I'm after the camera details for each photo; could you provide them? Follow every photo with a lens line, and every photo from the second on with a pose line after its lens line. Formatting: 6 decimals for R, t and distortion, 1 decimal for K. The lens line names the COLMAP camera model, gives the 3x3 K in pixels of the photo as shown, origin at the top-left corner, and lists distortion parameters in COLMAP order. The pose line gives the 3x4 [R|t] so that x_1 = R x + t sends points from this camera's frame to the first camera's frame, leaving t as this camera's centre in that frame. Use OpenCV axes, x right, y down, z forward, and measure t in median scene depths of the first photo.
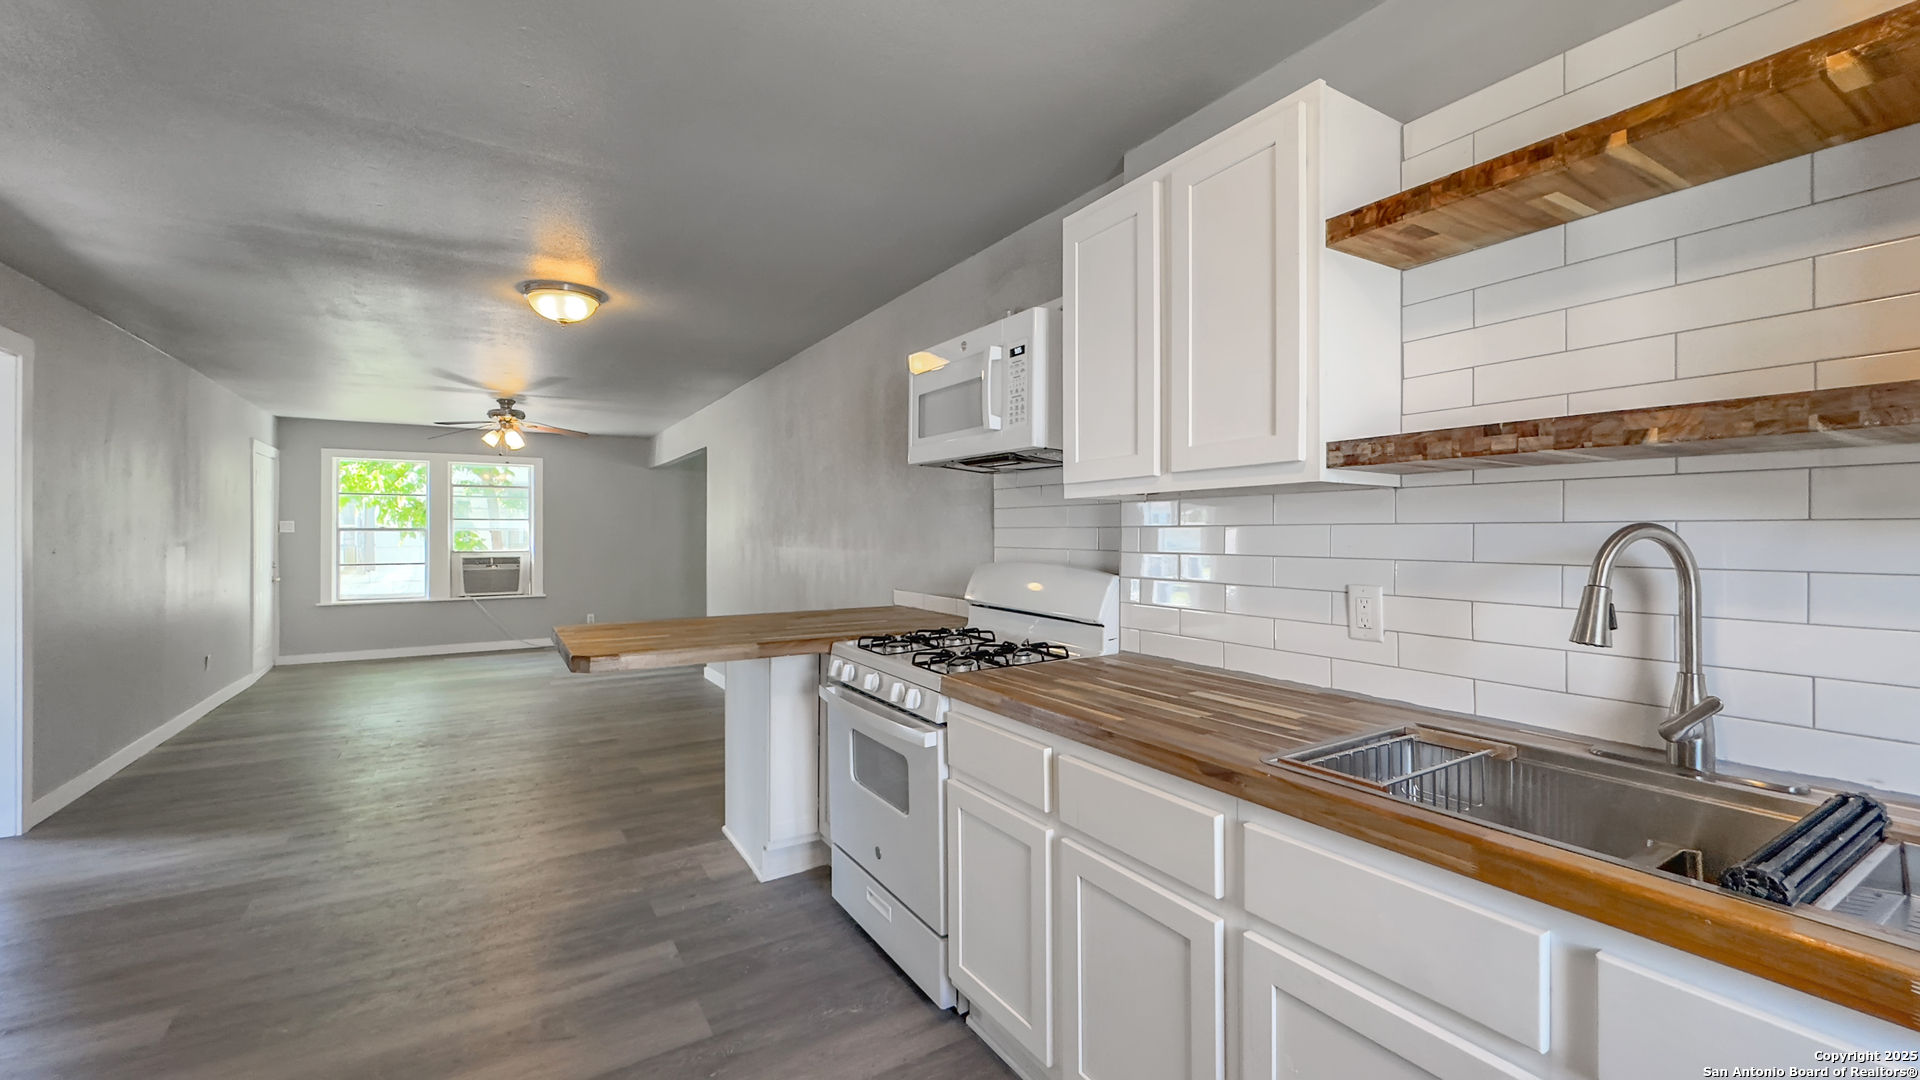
lens RADIAL K [[786.4, 0, 960.8], [0, 786.4, 545.5], [0, 0, 1]] dist [0.008855, -0.000624]
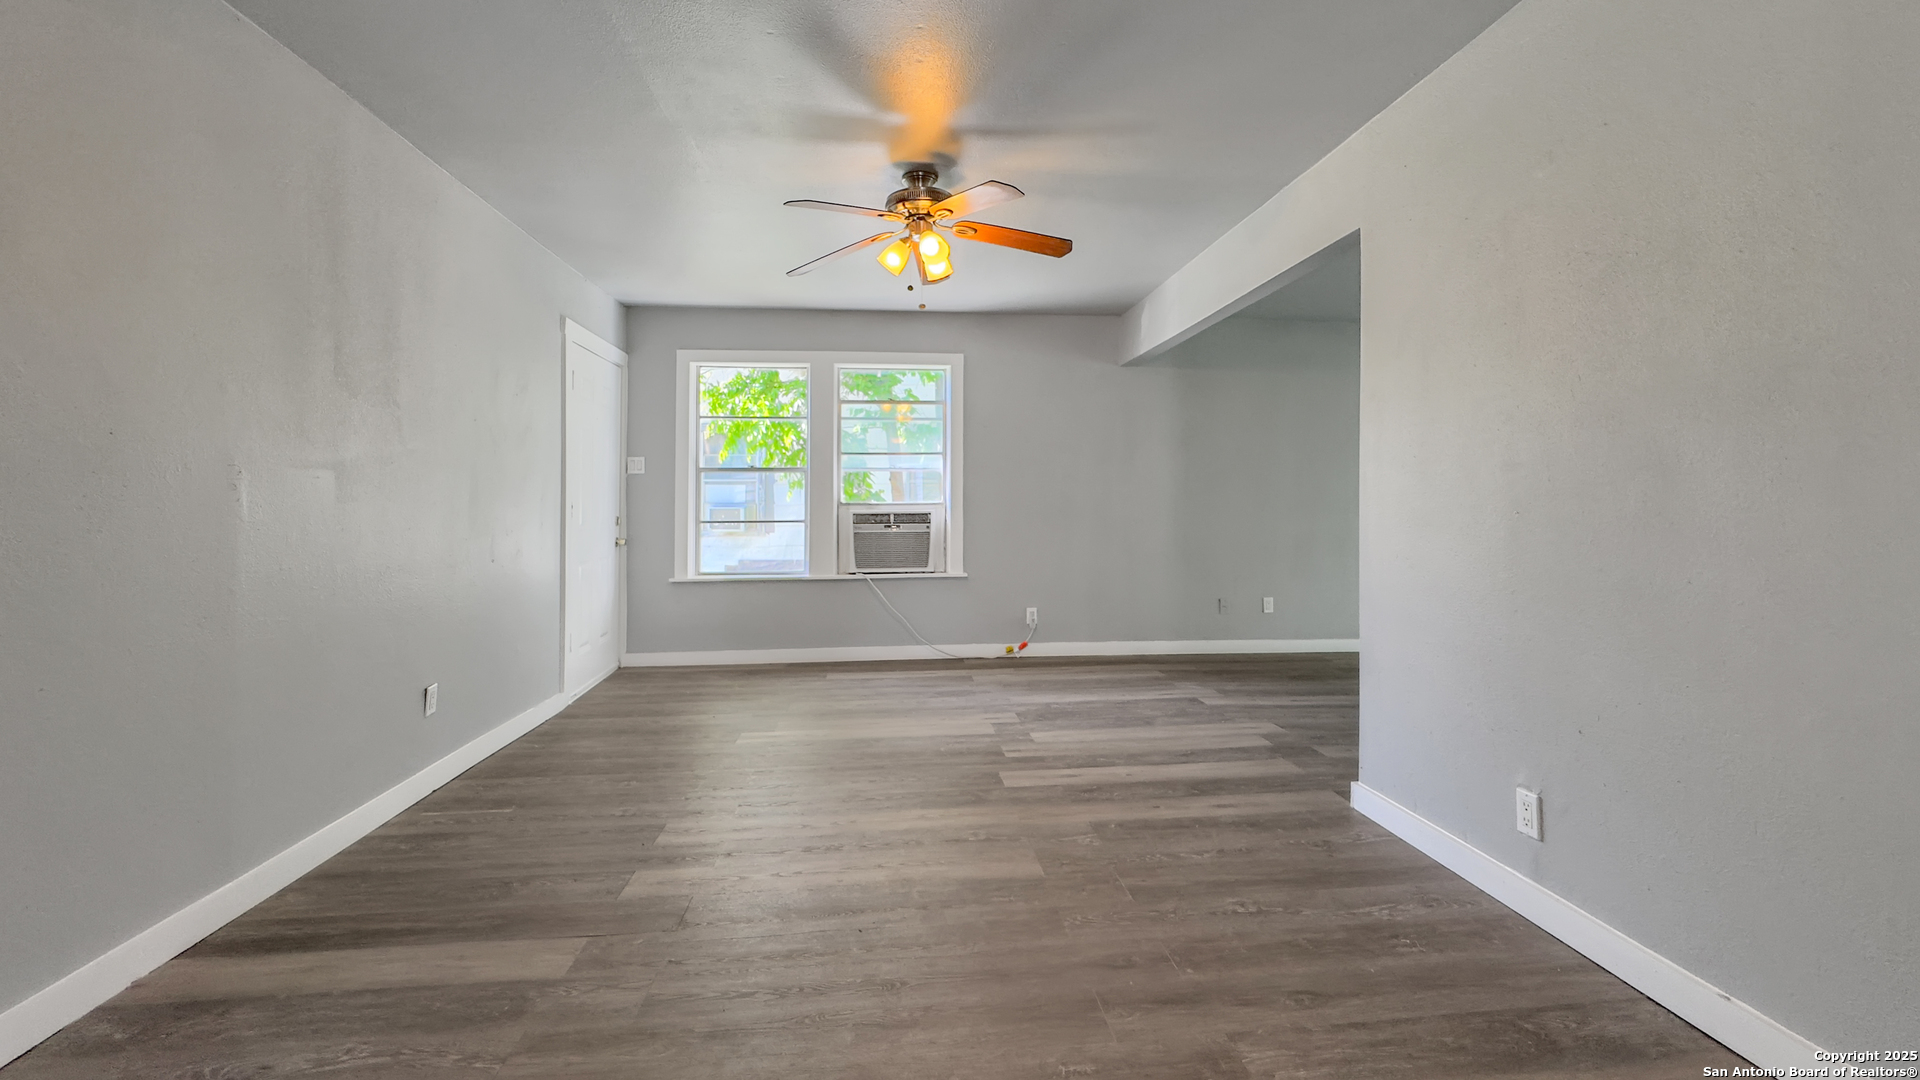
lens RADIAL K [[786.4, 0, 960.8], [0, 786.4, 545.5], [0, 0, 1]] dist [0.008855, -0.000624]
pose [[0.902001, 0.021756, -0.431184, -0.280215], [-0.004797, 0.999173, 0.040379, 0.015888], [0.431706, -0.034353, 0.901360, 0.467758]]
